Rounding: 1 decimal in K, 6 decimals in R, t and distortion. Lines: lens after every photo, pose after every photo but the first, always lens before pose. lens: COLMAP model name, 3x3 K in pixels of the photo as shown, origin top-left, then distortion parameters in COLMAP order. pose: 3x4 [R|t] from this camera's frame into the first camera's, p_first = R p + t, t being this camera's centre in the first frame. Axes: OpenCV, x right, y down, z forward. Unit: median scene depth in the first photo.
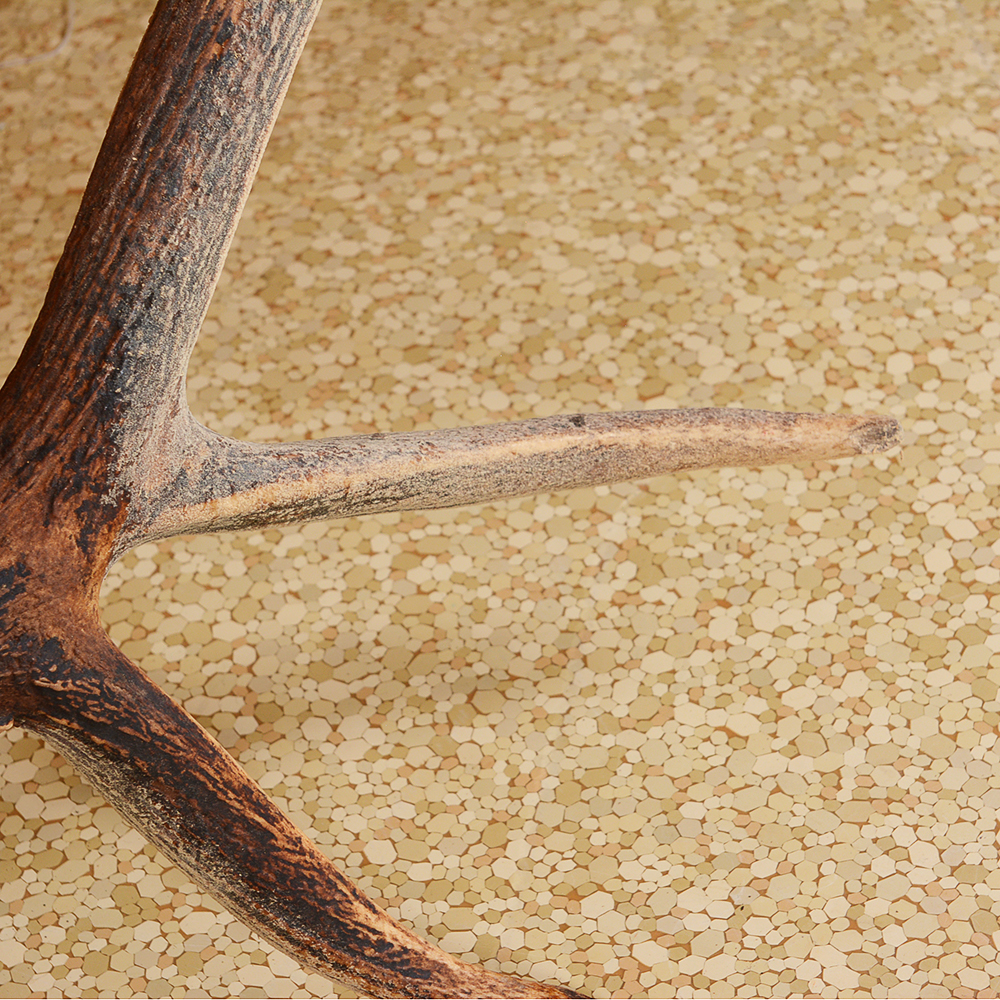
lens RADIAL K [[4394.6, 0, 500.0], [0, 4394.6, 500.0], [0, 0, 1]] dist [0.121873, 1.629226]
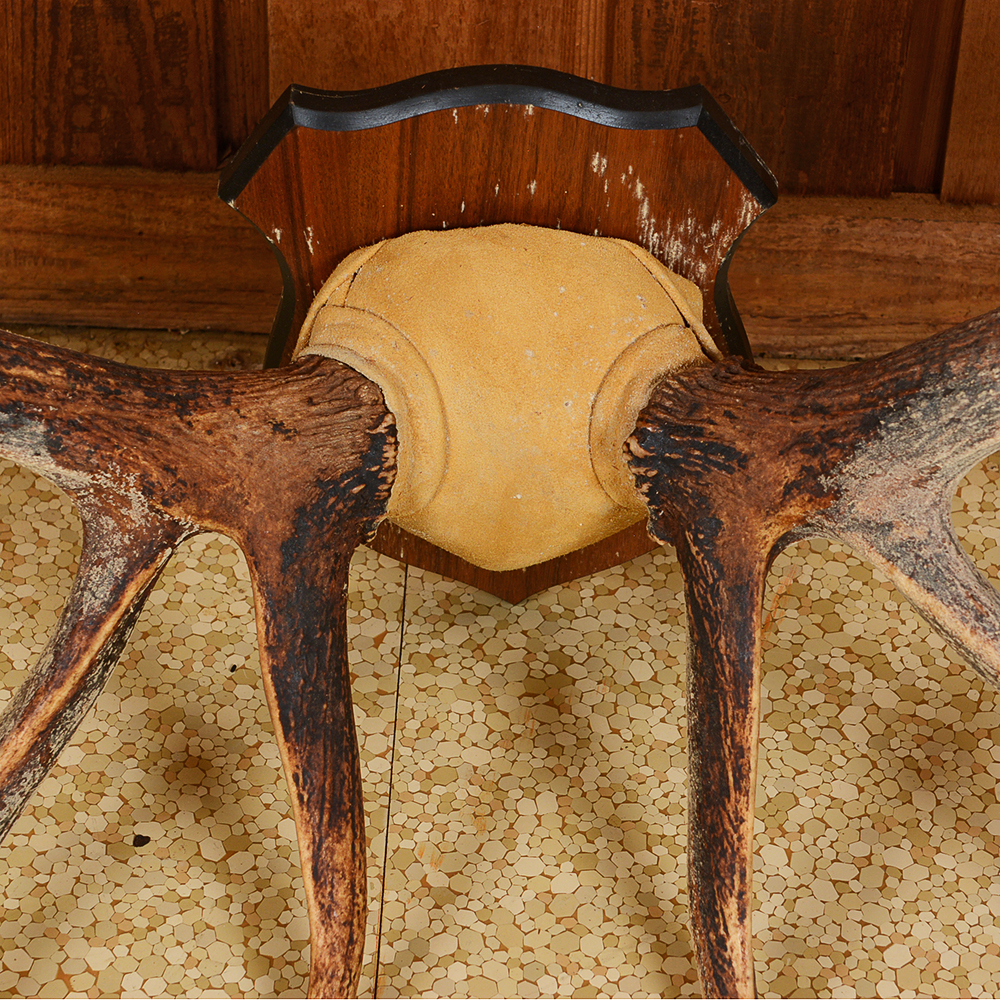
lens RADIAL K [[3869.5, 0, 500.2], [0, 3869.5, 442.0], [0, 0, 1]] dist [0.161966, -0.173626]
pose [[0.329208, 0.716583, -0.614924, 0.480765], [-0.710269, 0.617038, 0.338795, -0.279031], [0.622206, 0.325228, 0.712100, 0.209544]]
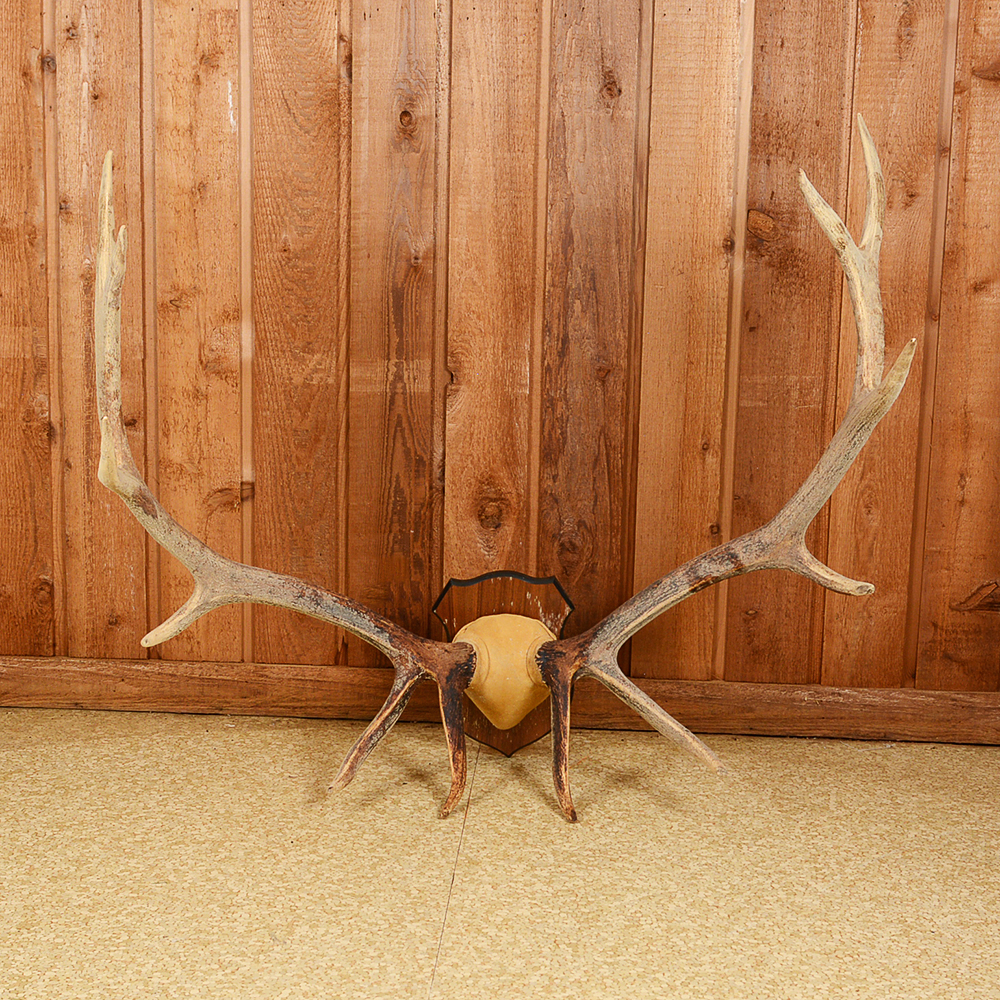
lens RADIAL K [[2218.0, 0, 500.0], [0, 2218.0, 500.0], [0, 0, 1]] dist [-0.007614, -0.389126]
pose [[0.312379, 0.309312, -0.898190, 1.822657], [-0.710034, 0.704153, -0.004450, -0.037869], [0.631087, 0.639136, 0.439585, -0.161307]]
